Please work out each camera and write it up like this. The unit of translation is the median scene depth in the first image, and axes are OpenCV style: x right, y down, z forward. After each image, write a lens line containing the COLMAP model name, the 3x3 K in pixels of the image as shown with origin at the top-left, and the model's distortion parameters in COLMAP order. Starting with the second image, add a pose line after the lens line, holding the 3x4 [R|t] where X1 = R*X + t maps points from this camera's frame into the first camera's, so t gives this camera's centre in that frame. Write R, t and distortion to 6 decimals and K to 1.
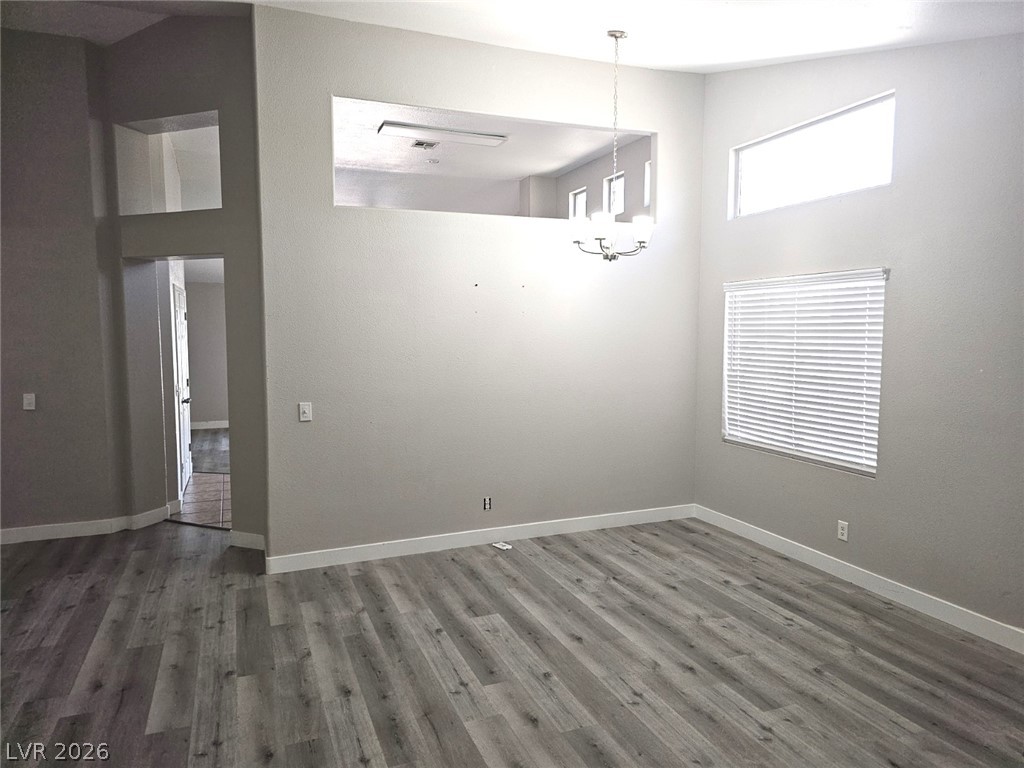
lens RADIAL K [[701.8, 0, 498.6], [0, 701.8, 377.1], [0, 0, 1]] dist [0.051888, -0.053373]
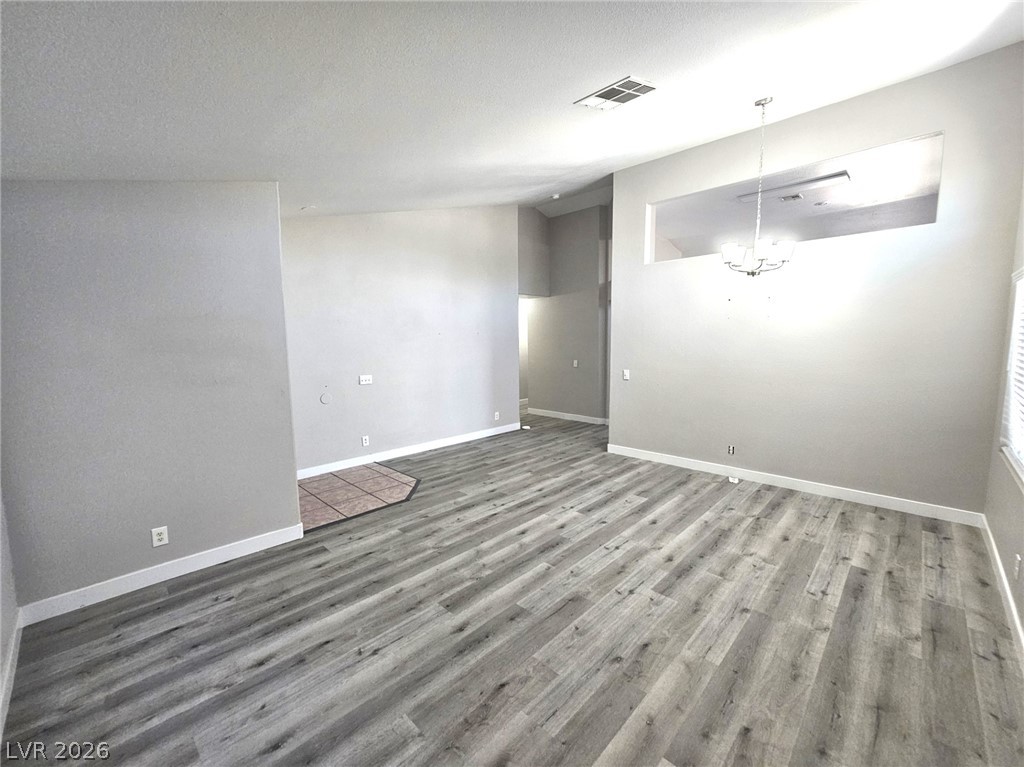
lens RADIAL K [[414.8, 0, 512.0], [0, 414.8, 383.5], [0, 0, 1]] dist [-0.001446, -0.000096]
pose [[0.404089, 0.099149, -0.909330, 0.752395], [-0.058932, 0.994865, 0.082287, -0.004898], [0.912819, 0.020337, 0.407857, 0.286864]]
